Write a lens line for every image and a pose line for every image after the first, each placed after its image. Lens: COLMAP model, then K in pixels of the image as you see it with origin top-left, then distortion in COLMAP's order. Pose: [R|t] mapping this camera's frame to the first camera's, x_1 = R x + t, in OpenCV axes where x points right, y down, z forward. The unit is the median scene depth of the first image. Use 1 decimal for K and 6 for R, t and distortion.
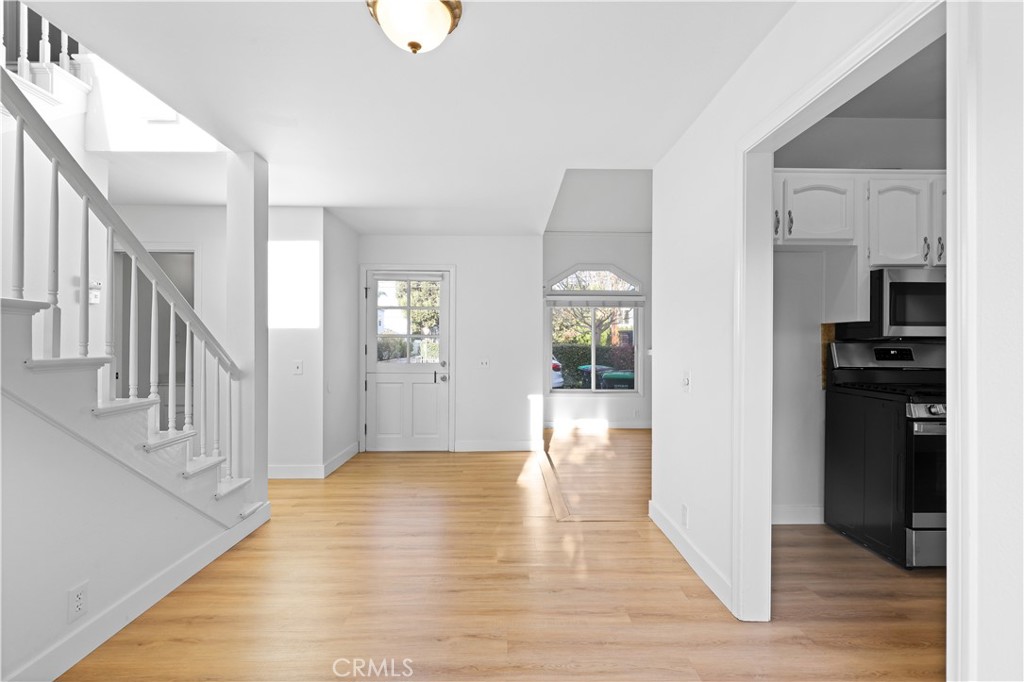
lens RADIAL K [[464.4, 0, 512.0], [0, 464.4, 341.0], [0, 0, 1]] dist [0.000969, 0.000198]
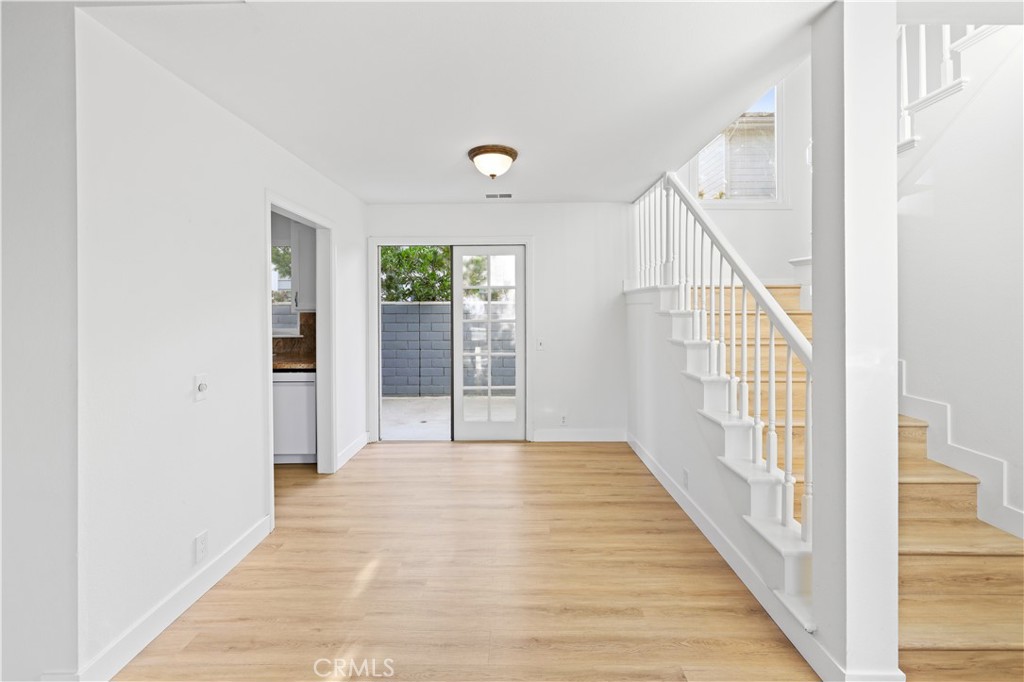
lens RADIAL K [[446.7, 0, 509.2], [0, 446.7, 302.7], [0, 0, 1]] dist [0.000784, -0.000181]
pose [[-0.999375, 0.002757, 0.035241, -0.156930], [0.002236, 0.999888, -0.014791, -0.038388], [-0.035278, -0.014703, -0.999269, 1.304222]]
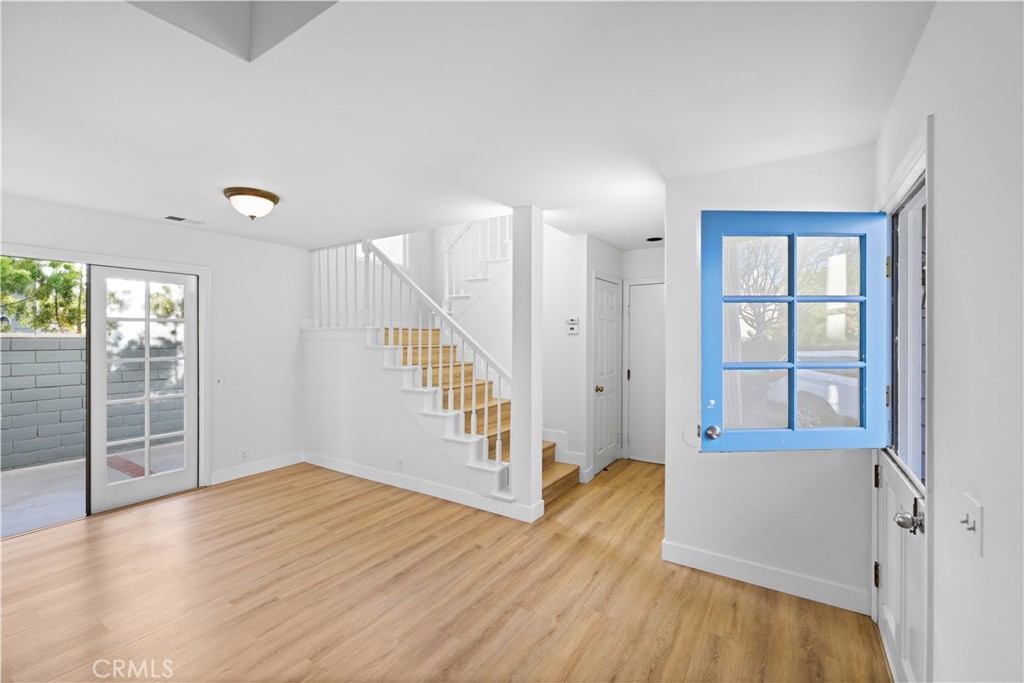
lens RADIAL K [[435.3, 0, 512.4], [0, 435.3, 334.7], [0, 0, 1]] dist [0.001962, -0.000204]
pose [[-0.562278, -0.006800, -0.826920, 0.320366], [0.003100, 0.999942, -0.010331, -0.050776], [0.826942, -0.008372, -0.562224, 1.352750]]
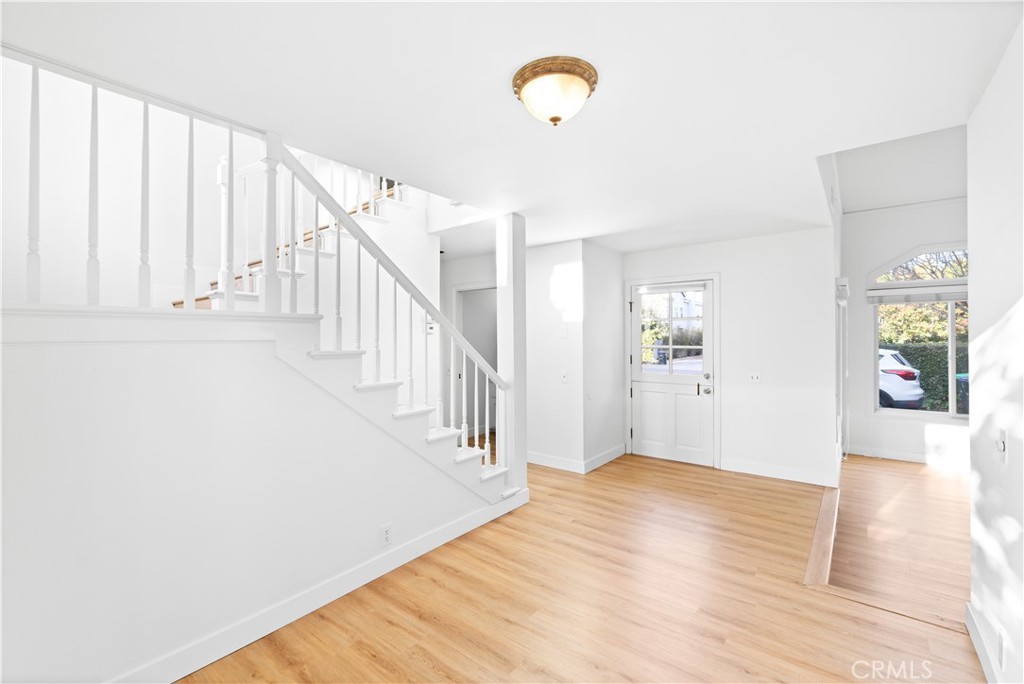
lens RADIAL K [[435.3, 0, 512.4], [0, 435.3, 335.2], [0, 0, 1]] dist [0.001962, -0.000204]
pose [[0.771351, -0.010980, -0.636316, 0.170876], [0.011800, 0.999926, -0.002951, -0.055383], [0.636301, -0.005232, 0.771423, 0.061400]]
